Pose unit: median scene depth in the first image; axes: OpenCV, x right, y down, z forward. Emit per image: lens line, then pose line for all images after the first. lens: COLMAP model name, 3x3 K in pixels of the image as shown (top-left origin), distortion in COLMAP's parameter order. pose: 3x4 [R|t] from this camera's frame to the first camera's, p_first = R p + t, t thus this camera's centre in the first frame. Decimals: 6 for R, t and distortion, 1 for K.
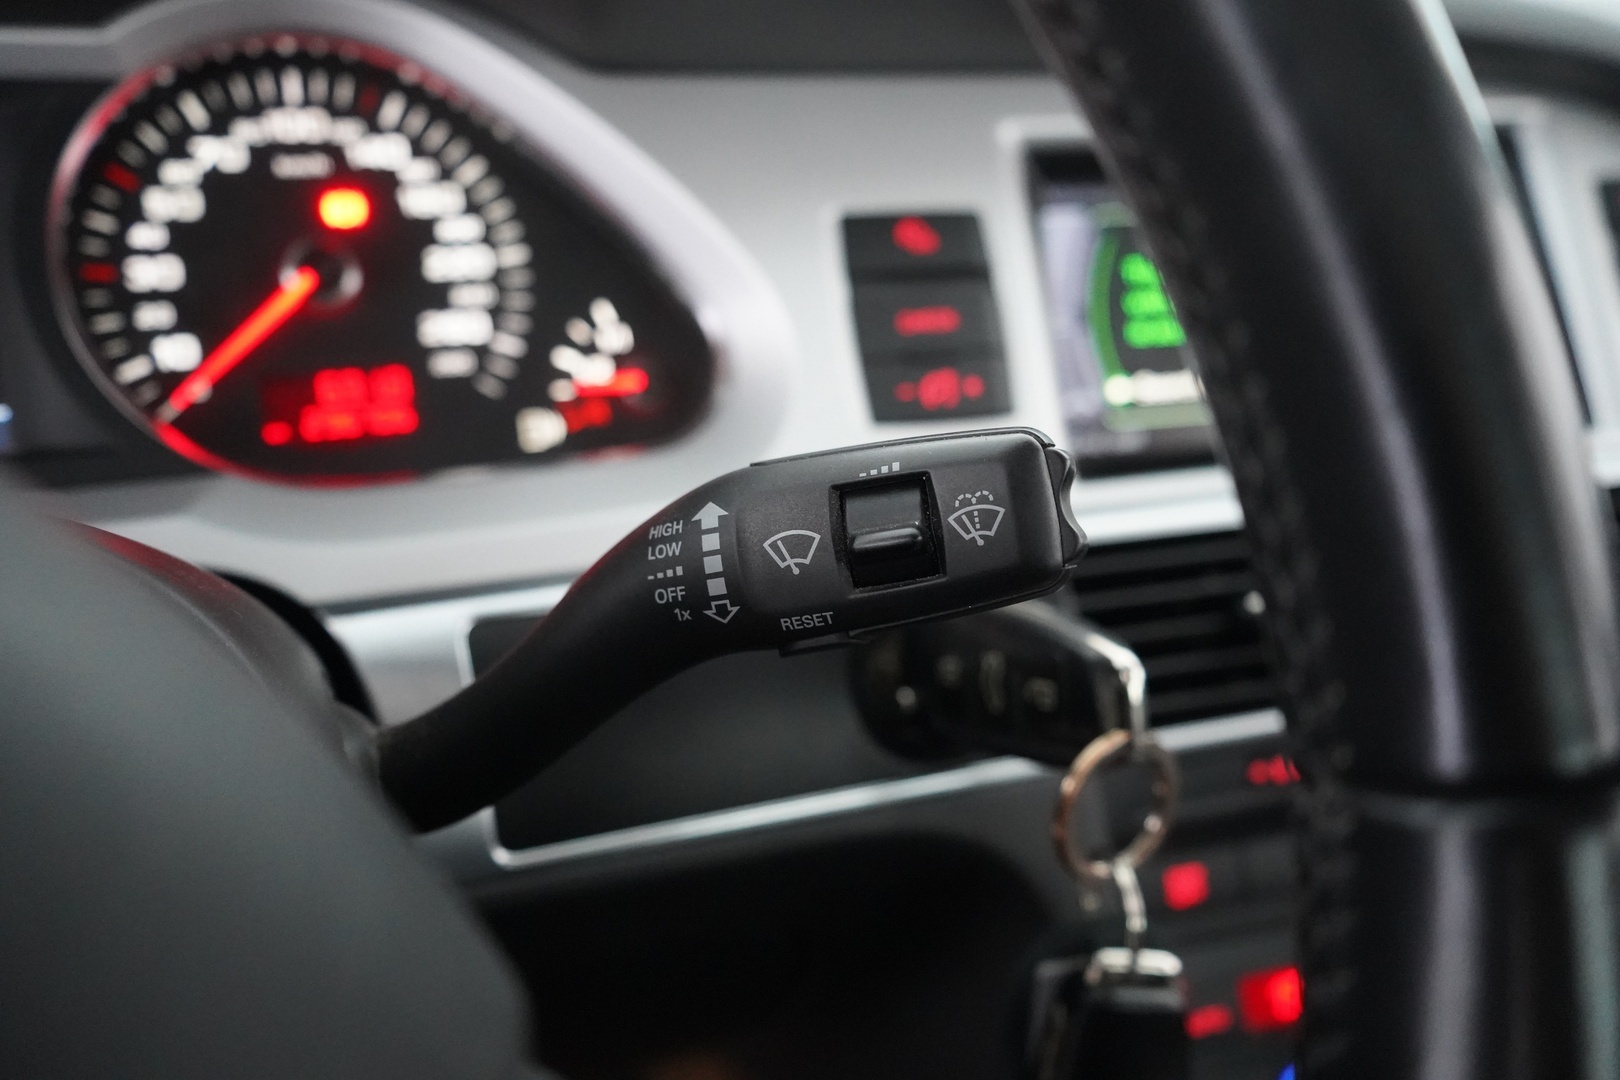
lens RADIAL K [[1312.1, 0, 810.3], [0, 1312.1, 531.8], [0, 0, 1]] dist [-0.009936, 0.007287]
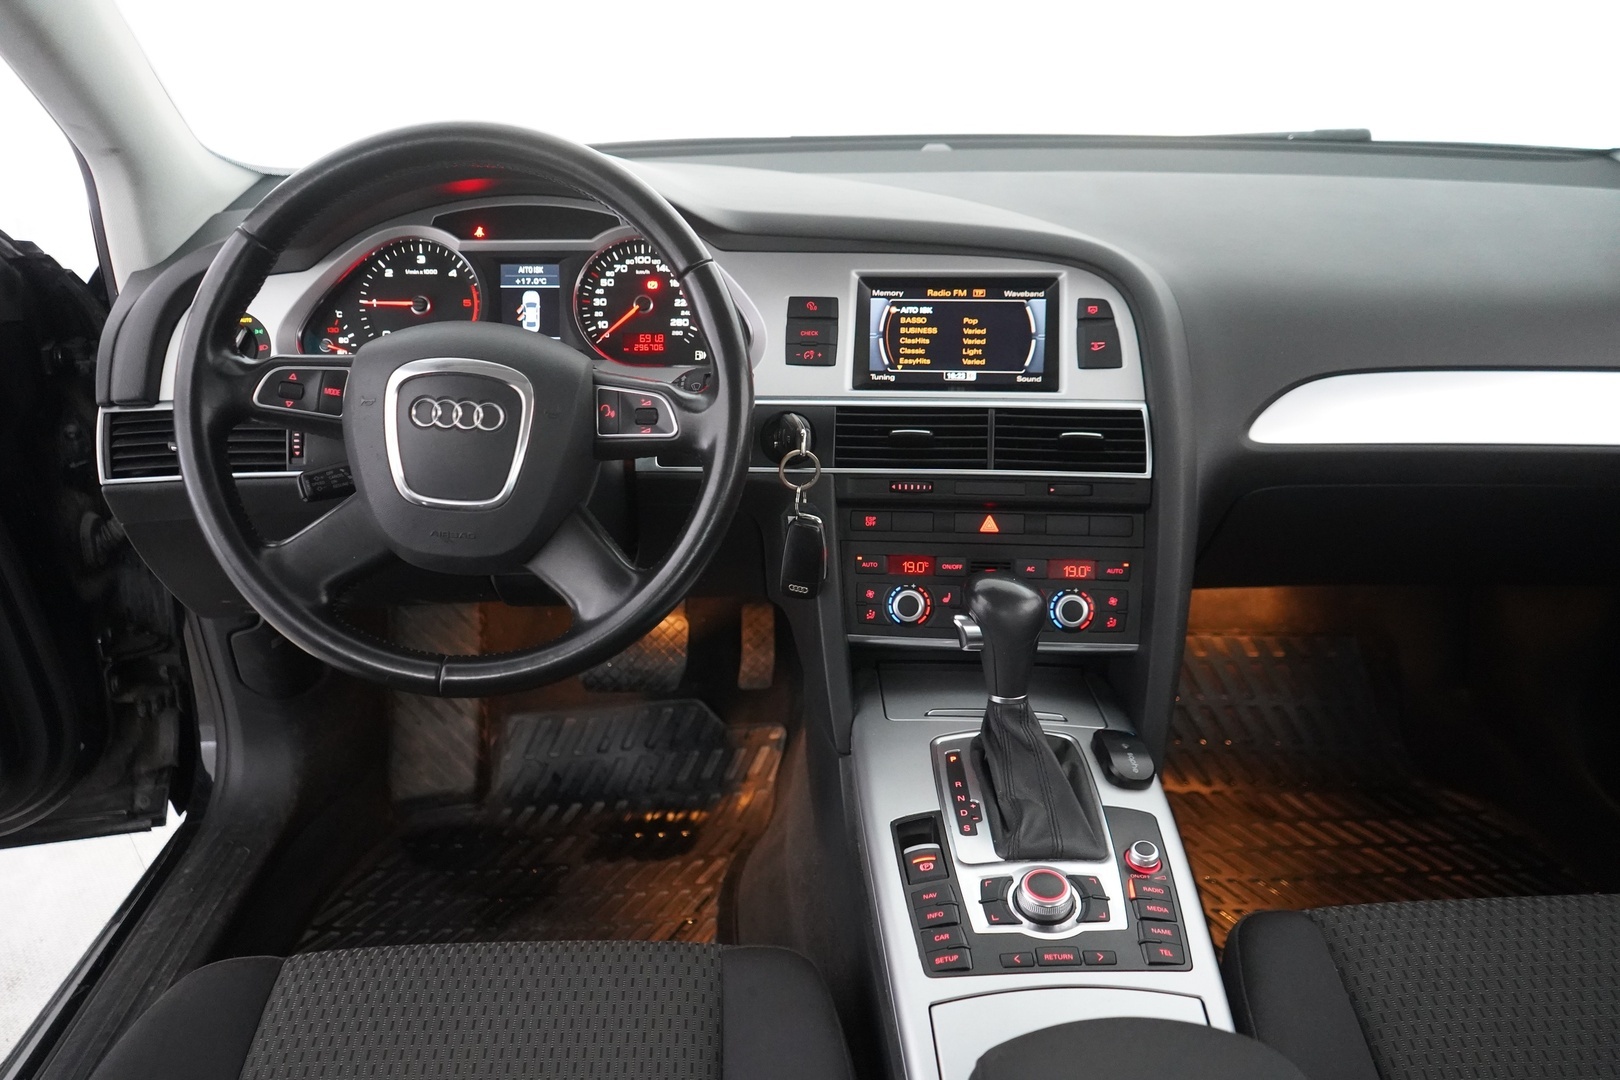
lens RADIAL K [[1312.1, 0, 810.3], [0, 1312.1, 531.8], [0, 0, 1]] dist [-0.009936, 0.007287]
pose [[0.928955, 0.138090, -0.343474, 1.277669], [-0.119589, 0.990018, 0.074587, 0.084767], [0.350345, -0.028213, 0.936196, -2.056313]]
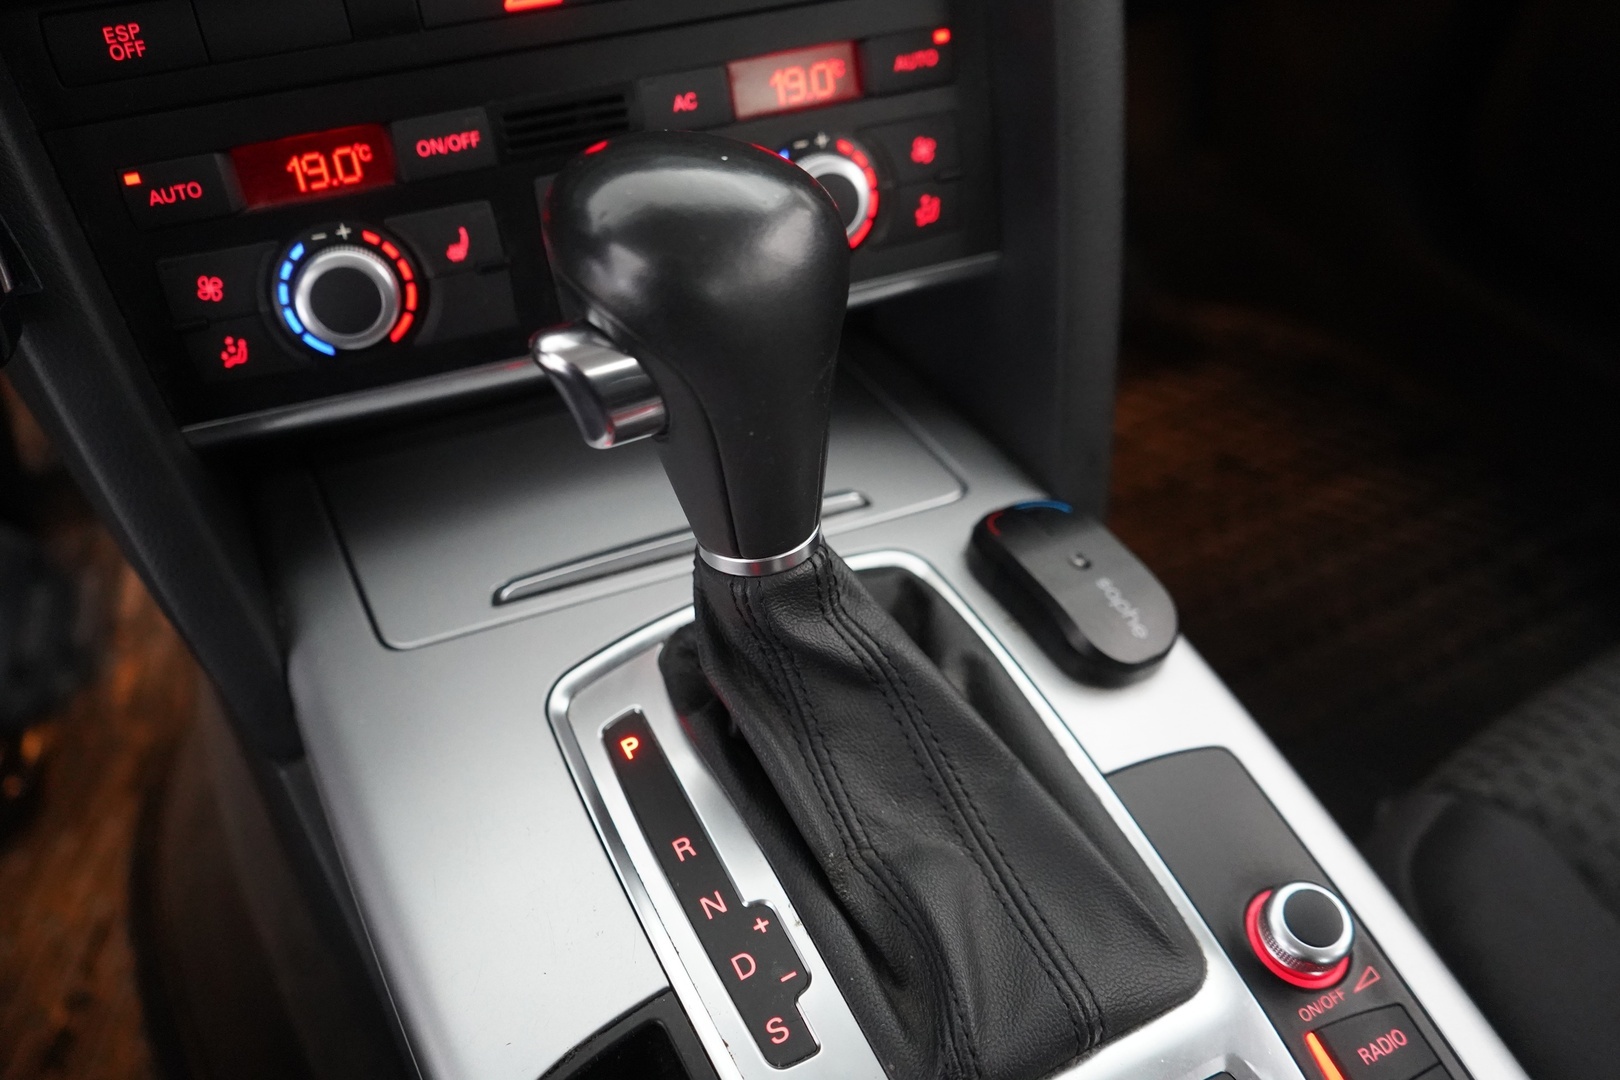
lens RADIAL K [[1312.1, 0, 810.3], [0, 1312.1, 531.8], [0, 0, 1]] dist [-0.009936, 0.007287]
pose [[0.996194, -0.061466, 0.061804, 0.705752], [0.031353, 0.914265, 0.403902, 0.241192], [-0.081332, -0.400427, 0.912712, 0.004693]]
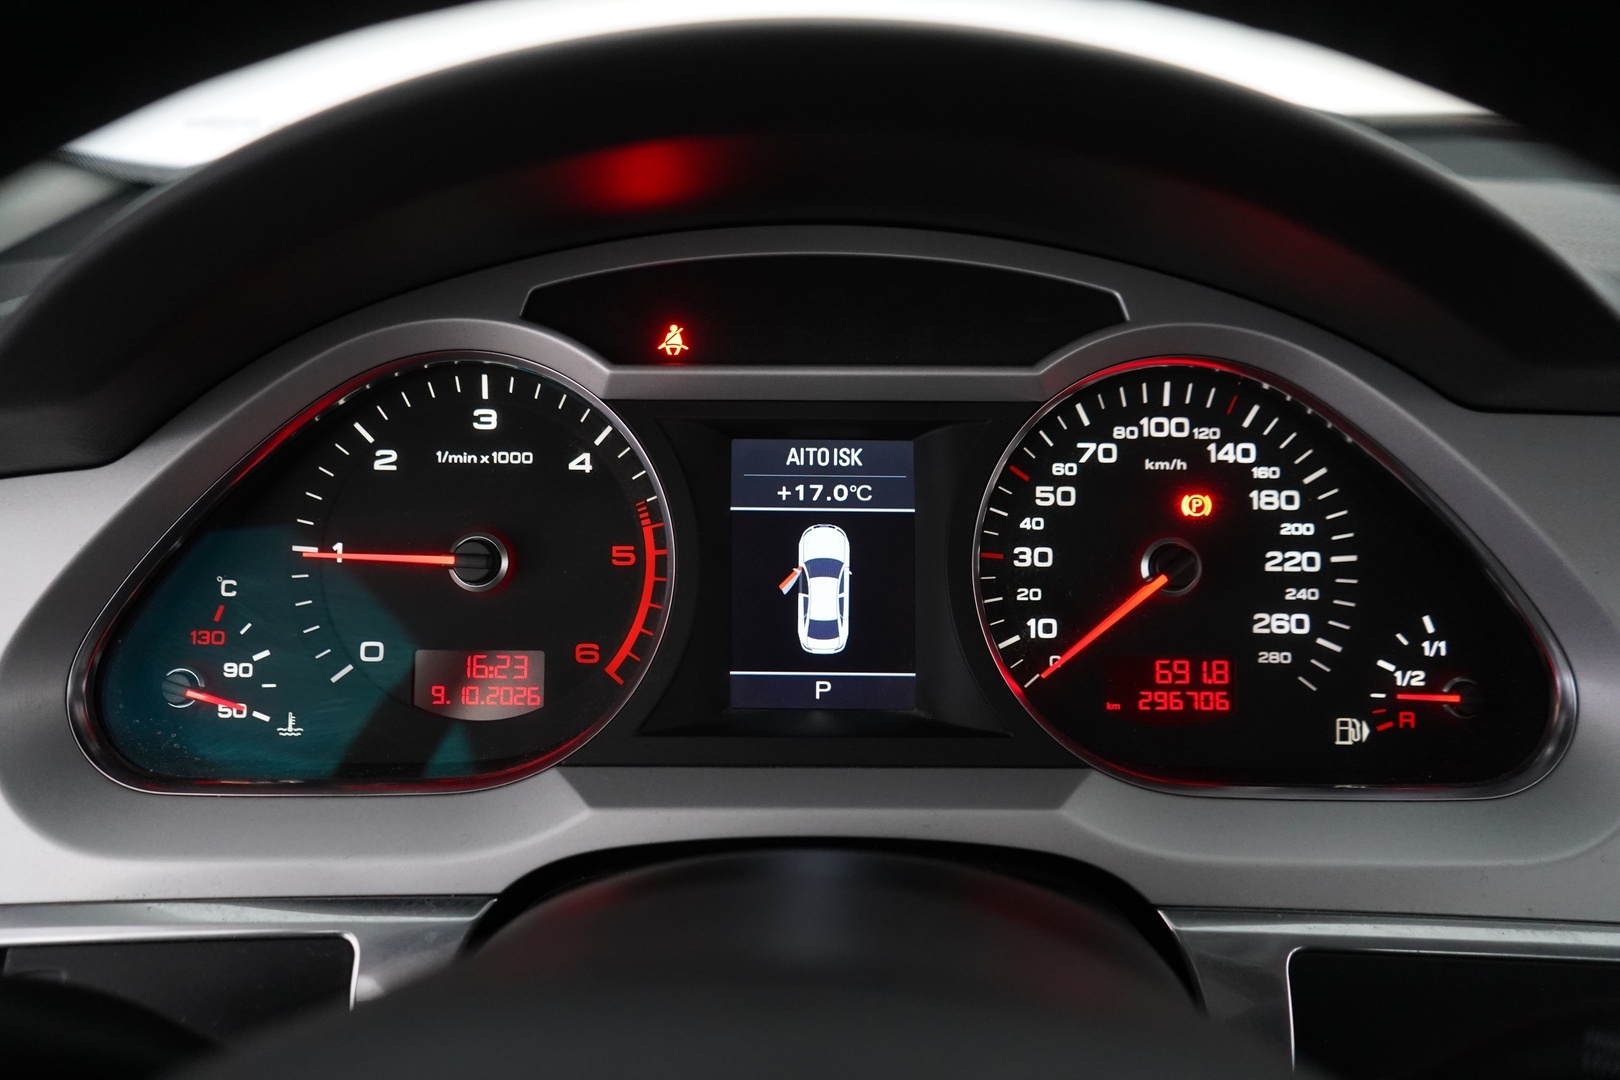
lens RADIAL K [[1312.1, 0, 810.3], [0, 1312.1, 531.8], [0, 0, 1]] dist [-0.009936, 0.007287]
pose [[0.910069, 0.136420, -0.391362, -0.216277], [-0.134034, 0.990408, 0.033553, -0.217037], [0.392186, 0.021920, 0.919625, -0.132742]]
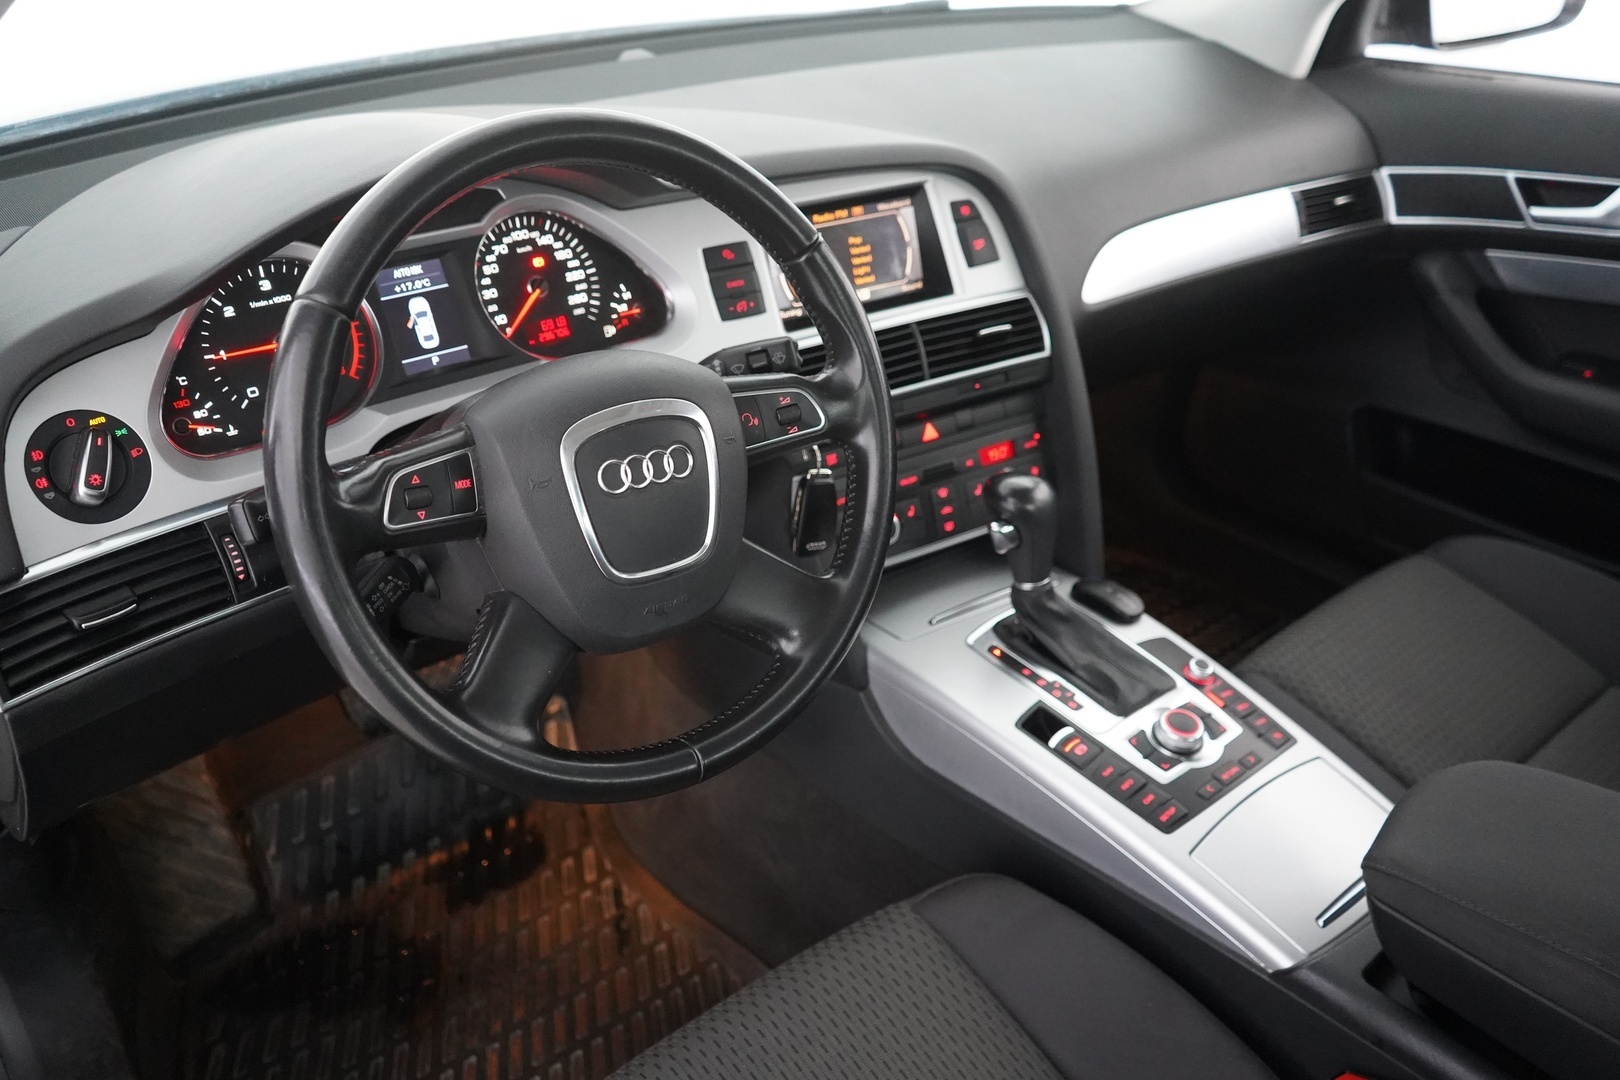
lens RADIAL K [[1312.1, 0, 810.3], [0, 1312.1, 531.8], [0, 0, 1]] dist [-0.009936, 0.007287]
pose [[0.957053, -0.135298, 0.256406, -0.604097], [0.088478, 0.978540, 0.186096, -0.147616], [-0.276082, -0.155417, 0.948485, -2.032901]]
